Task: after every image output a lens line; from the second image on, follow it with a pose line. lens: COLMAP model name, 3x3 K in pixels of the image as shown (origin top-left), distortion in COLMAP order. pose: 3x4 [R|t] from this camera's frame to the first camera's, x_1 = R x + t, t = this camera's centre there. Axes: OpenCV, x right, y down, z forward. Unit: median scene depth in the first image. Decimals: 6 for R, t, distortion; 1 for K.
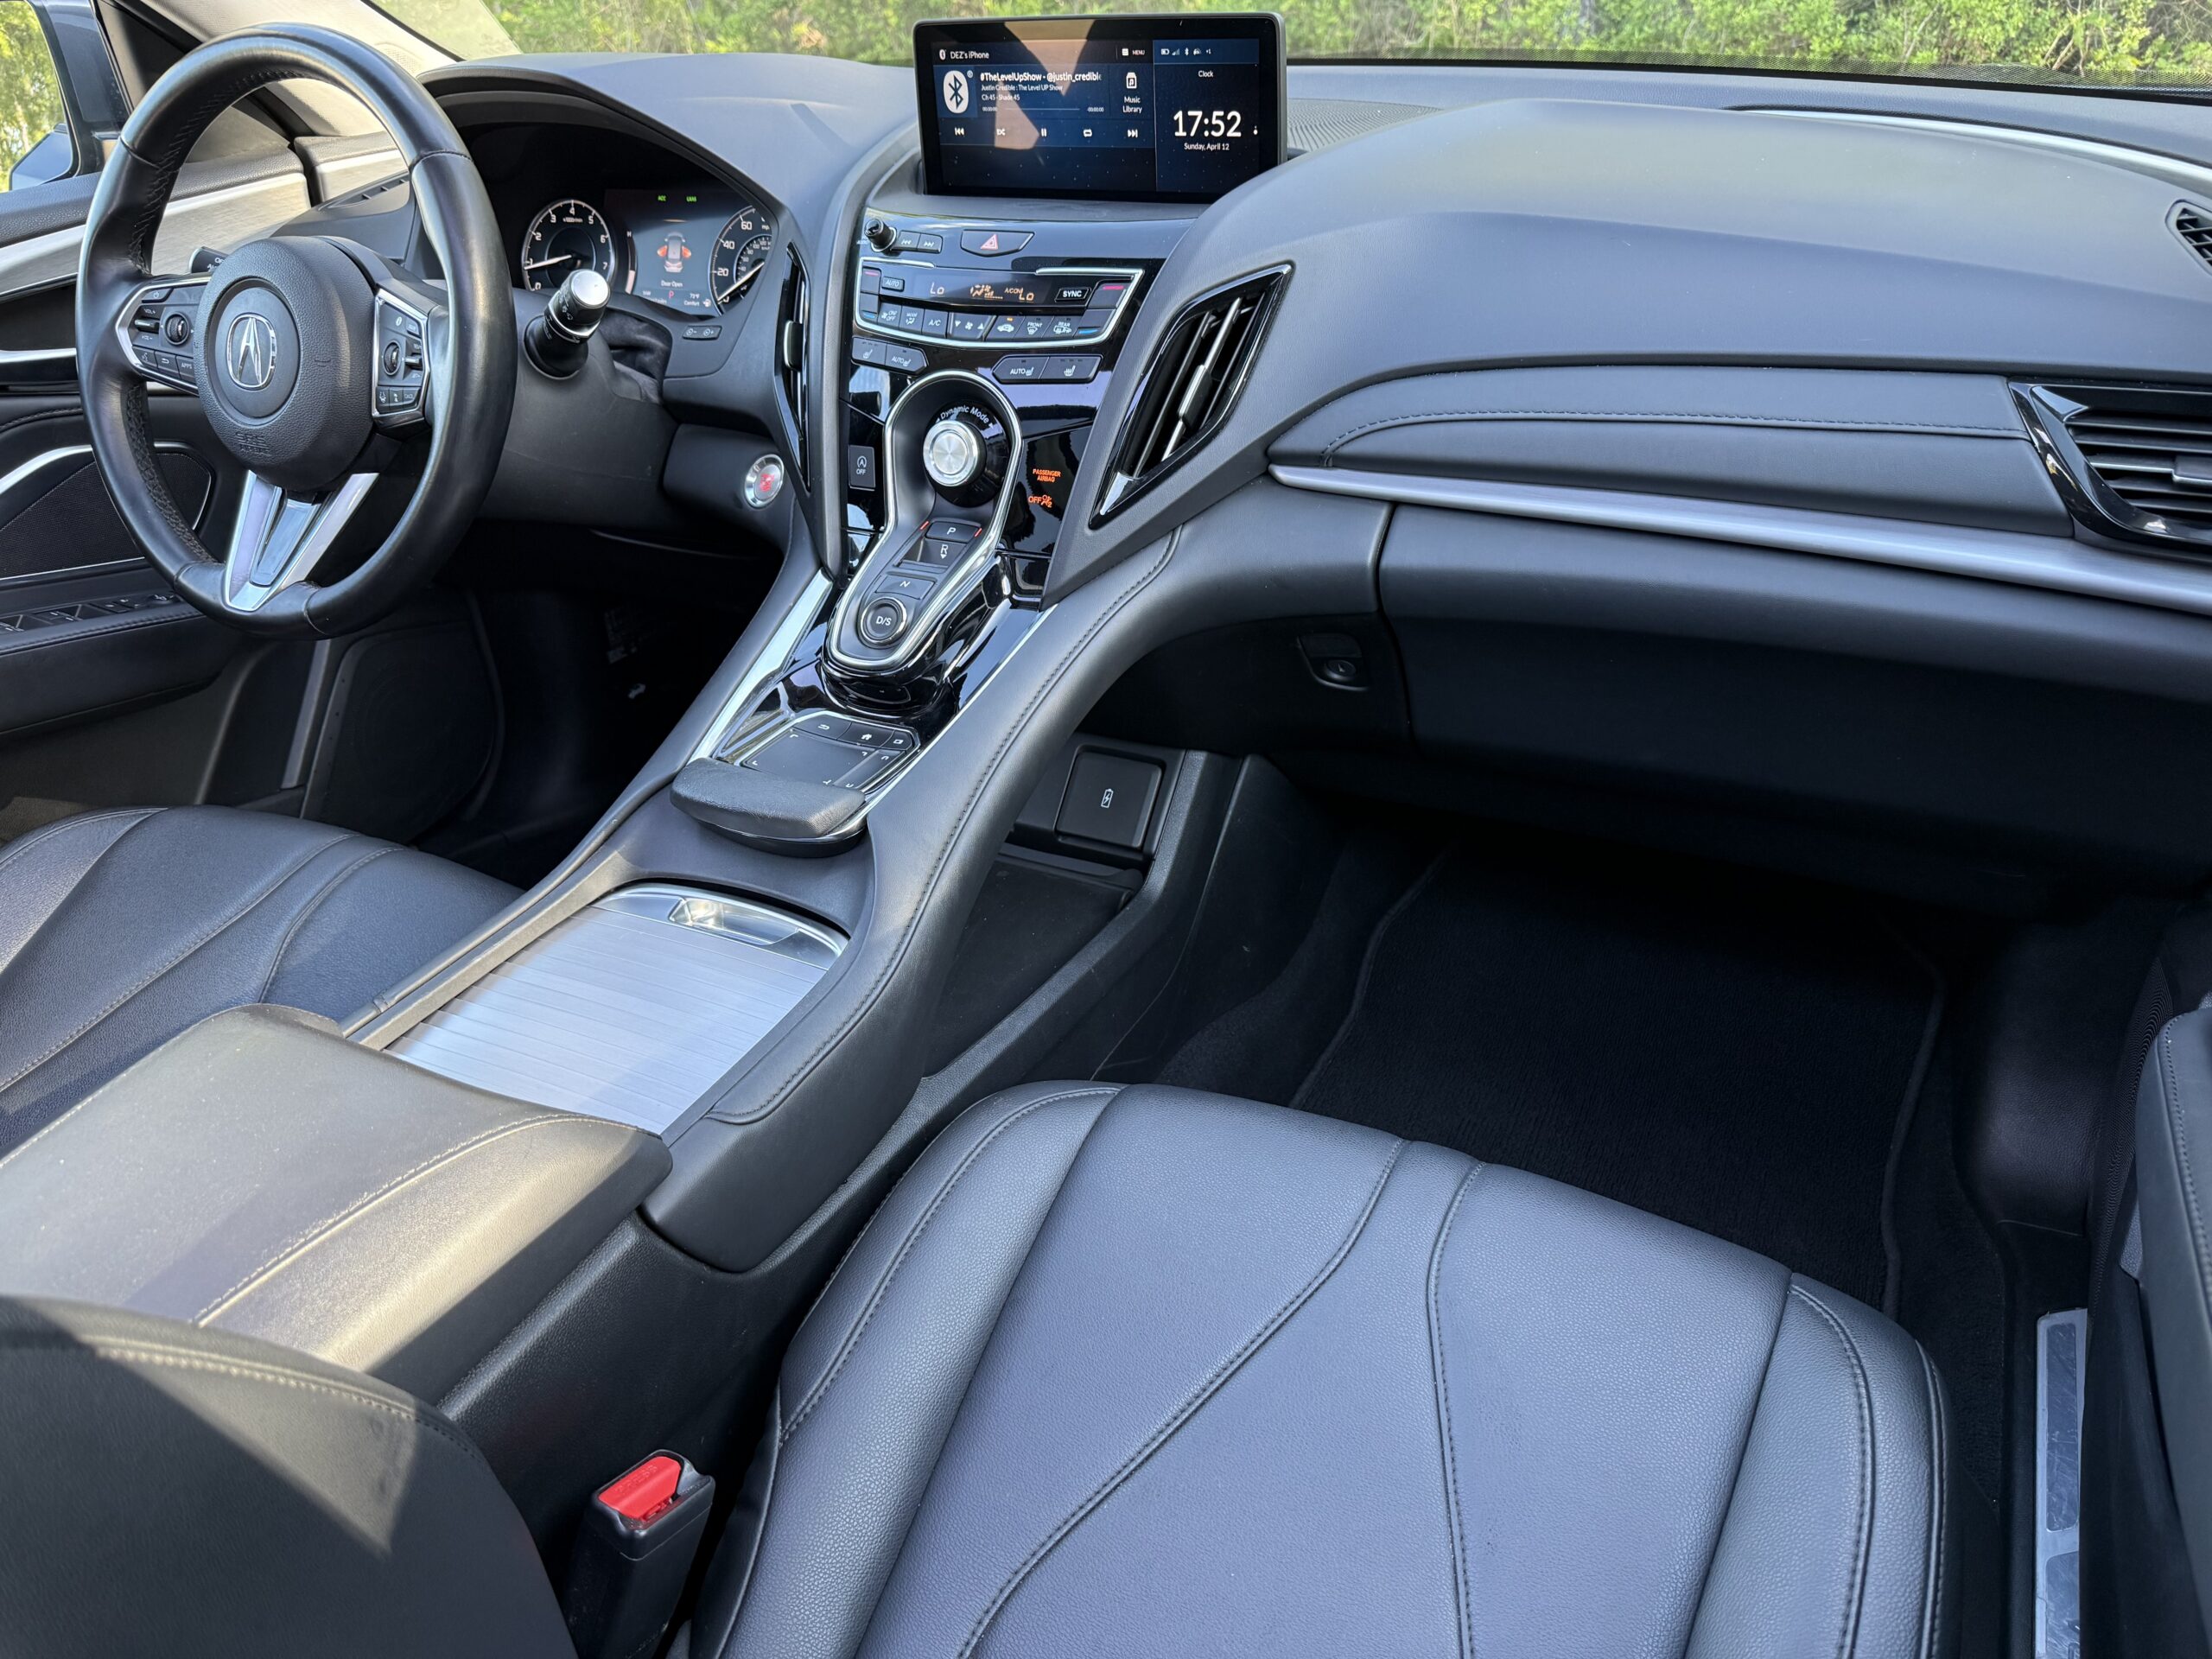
lens RADIAL K [[1583.7, 0, 1093.5], [0, 1583.7, 847.0], [0, 0, 1]] dist [0.020930, -0.036111]
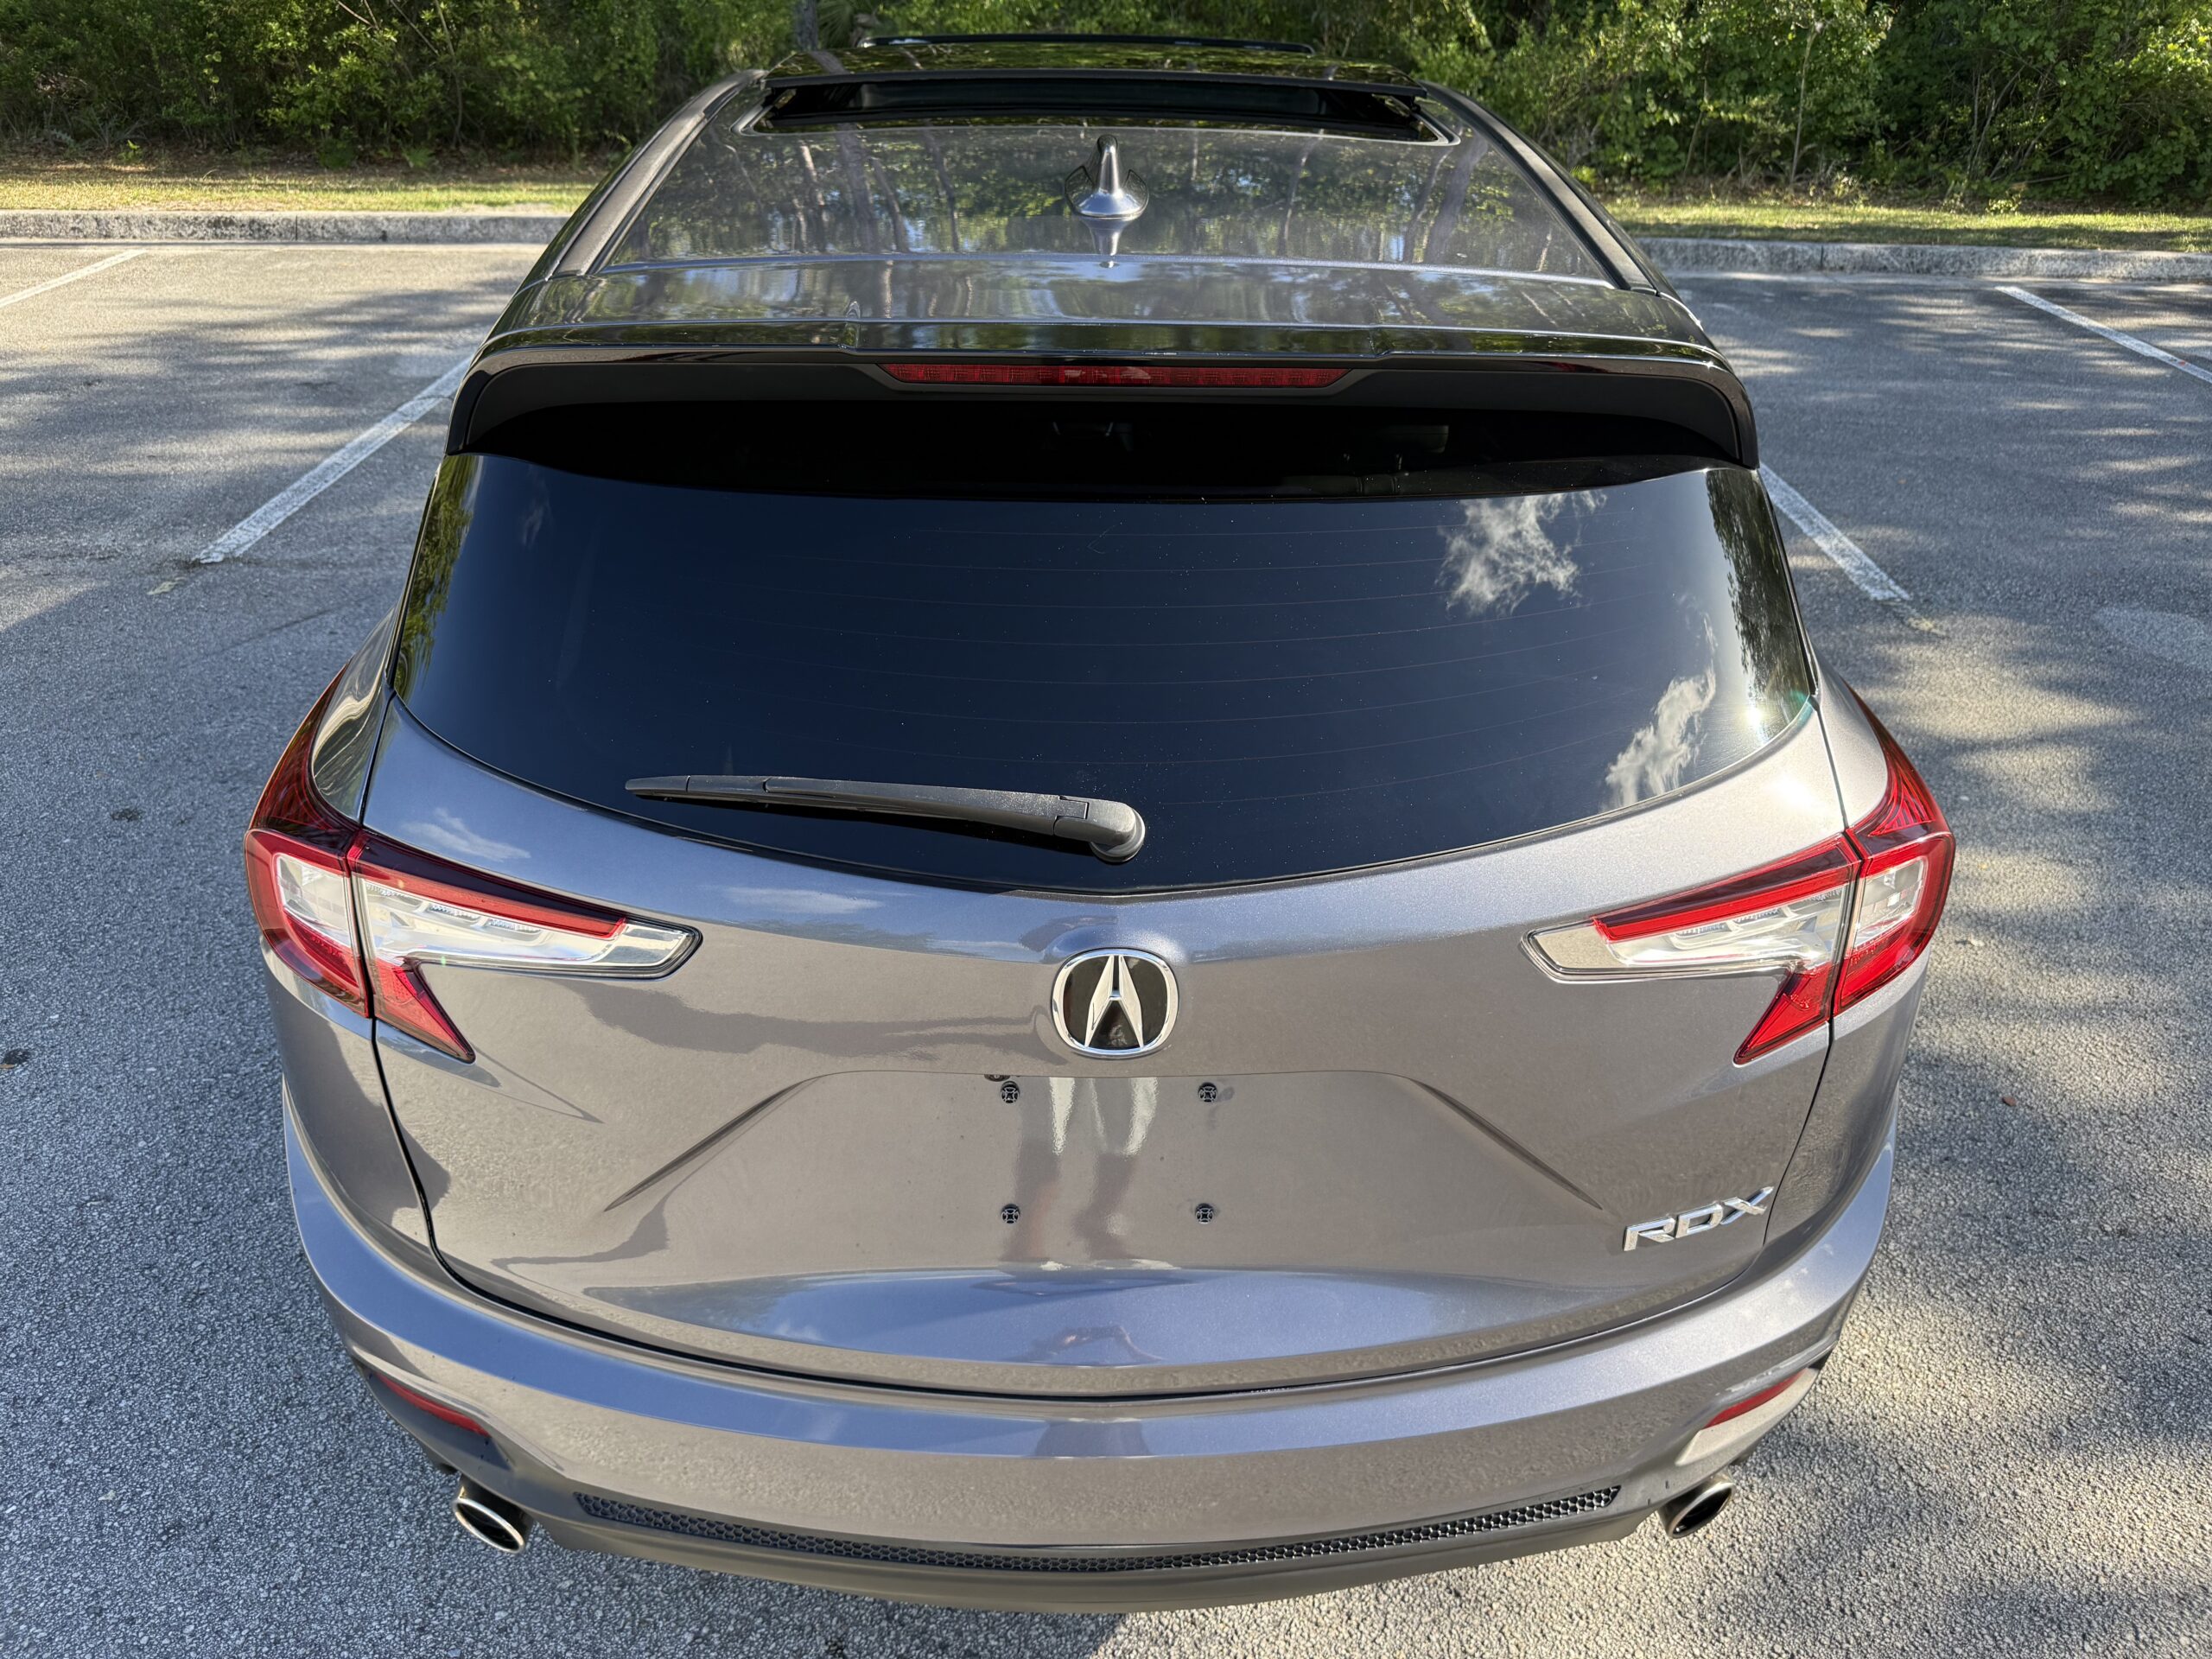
lens RADIAL K [[1583.7, 0, 1106.9], [0, 1583.7, 846.9], [0, 0, 1]] dist [0.020930, -0.036111]
pose [[0.872272, -0.201543, 0.445559, -1.866046], [0.202334, 0.978218, 0.046375, 0.673240], [-0.445200, 0.049700, 0.894051, -2.216871]]
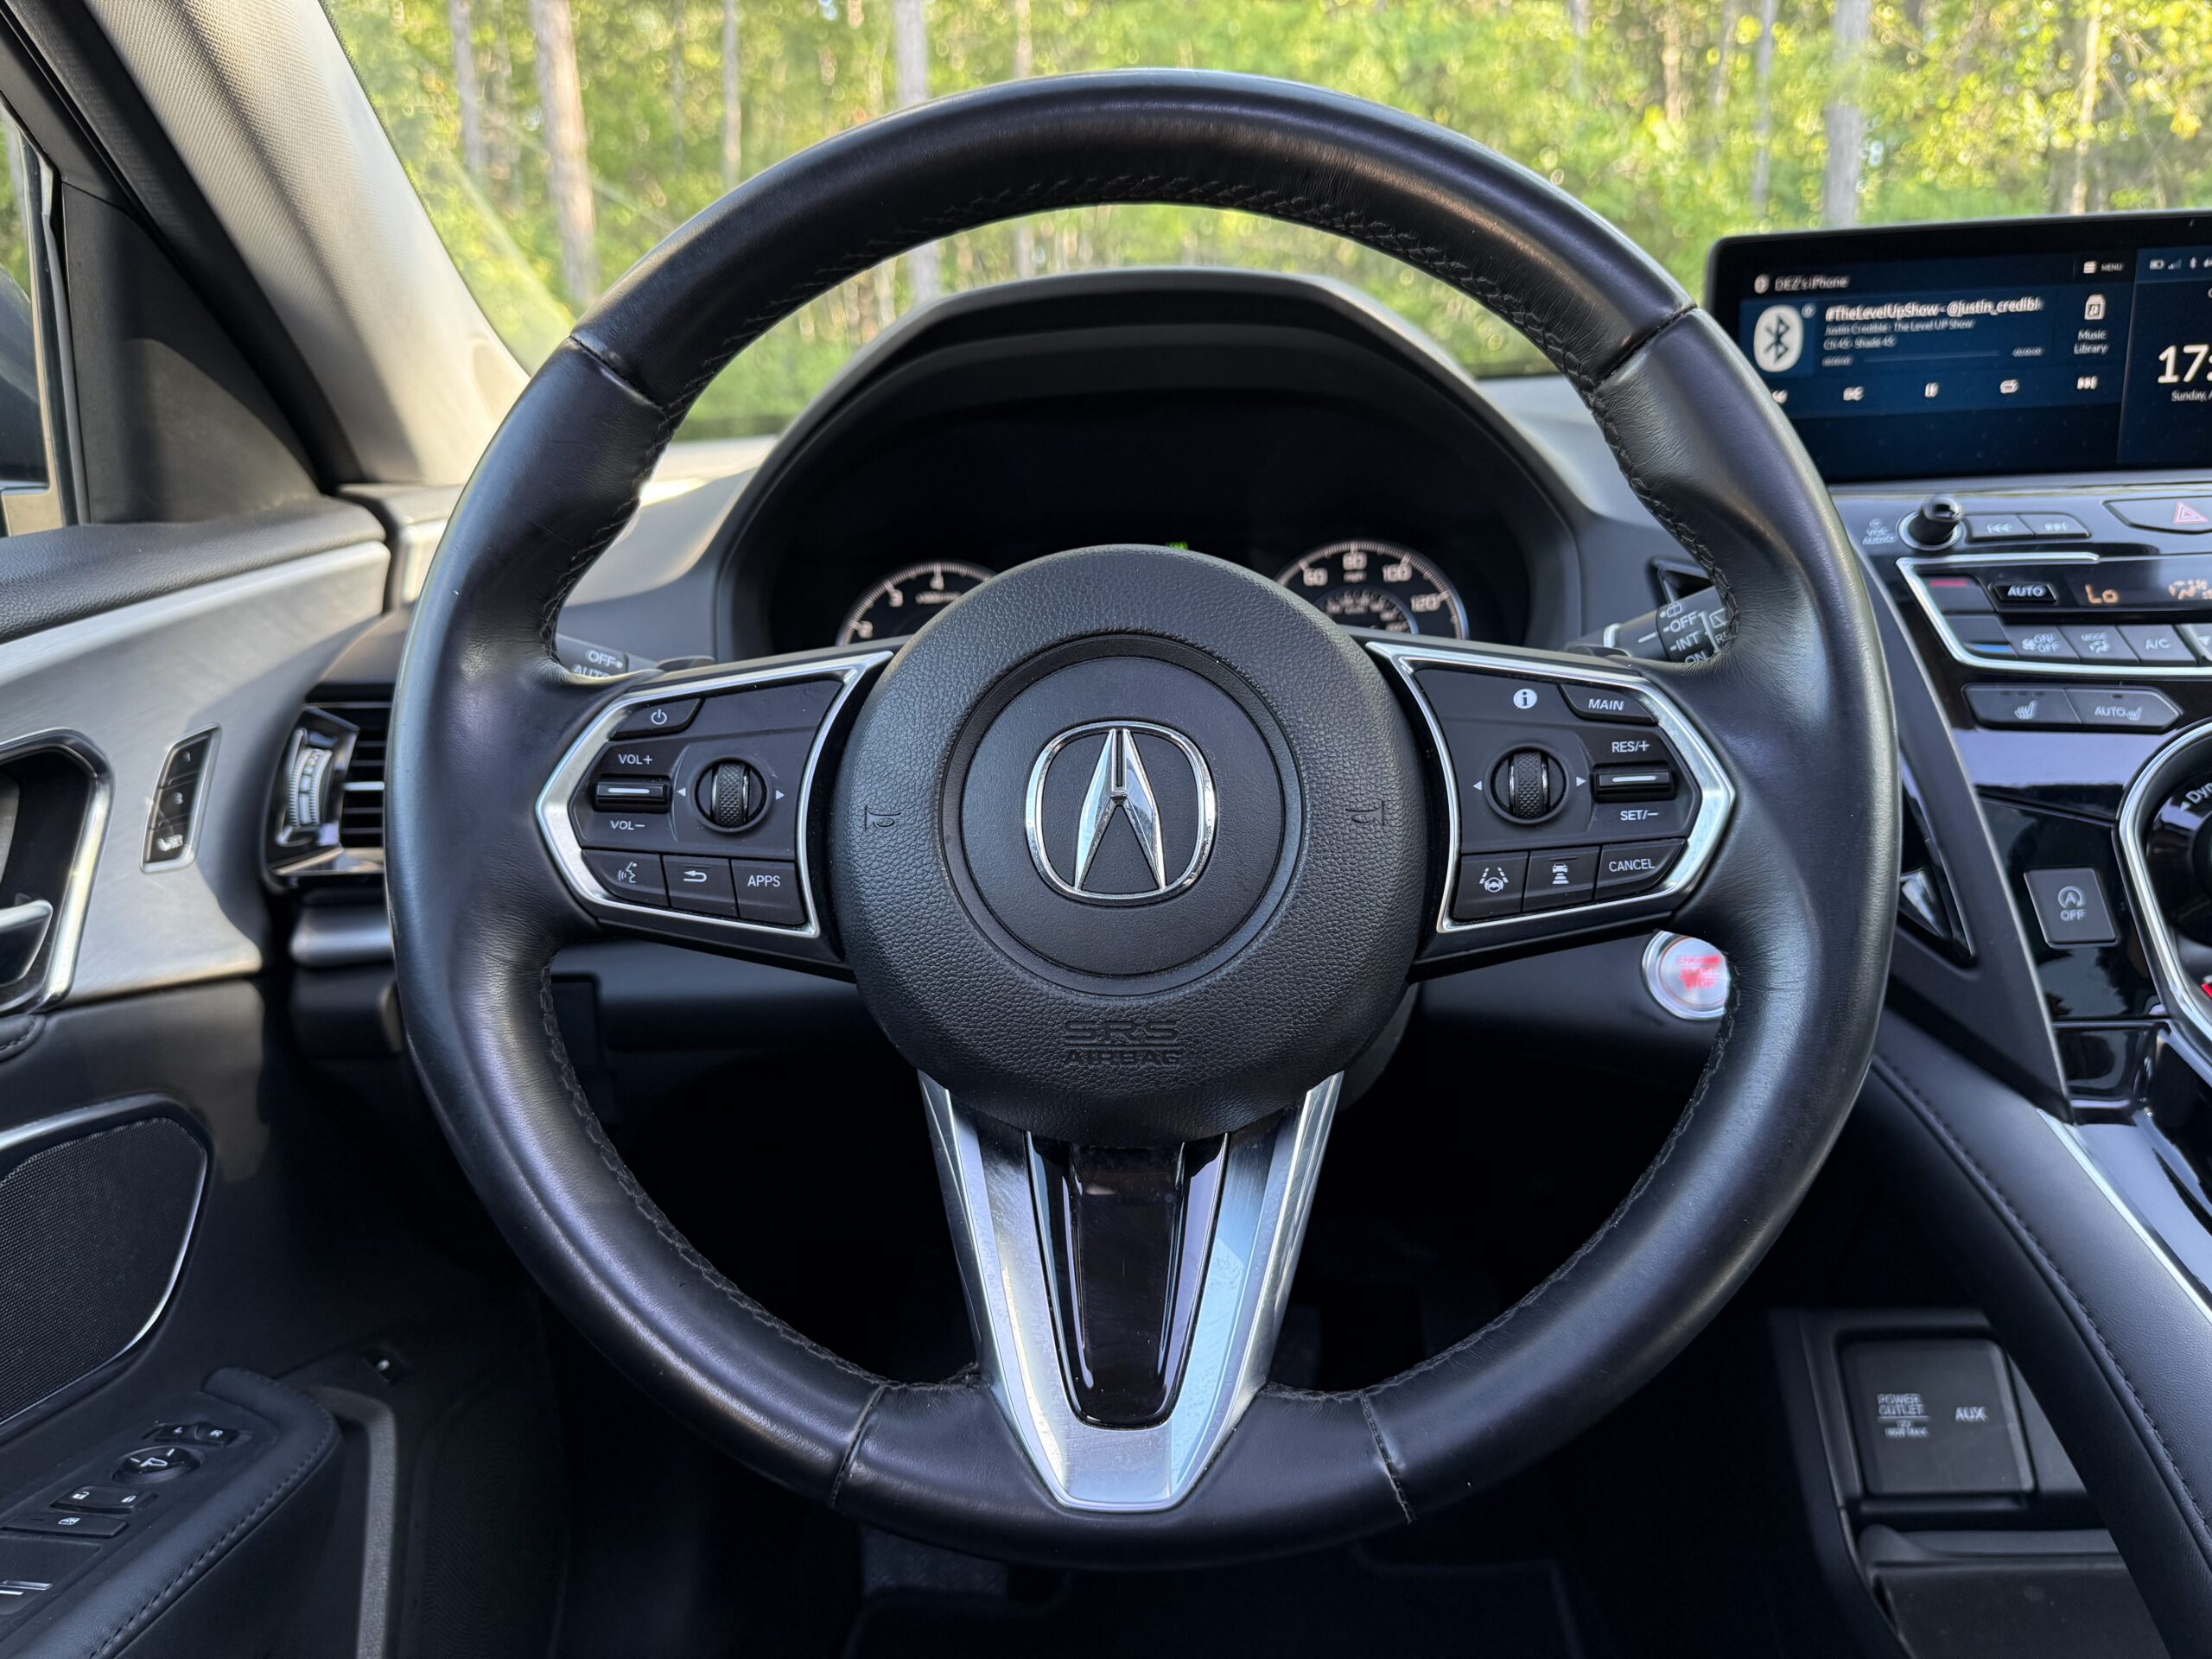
lens RADIAL K [[1583.7, 0, 1104.7], [0, 1583.7, 840.6], [0, 0, 1]] dist [0.020930, -0.036111]
pose [[0.908662, -0.108360, 0.403227, -0.652209], [0.219238, 0.945718, -0.239902, -0.201758], [-0.355343, 0.306392, 0.883094, 0.628904]]
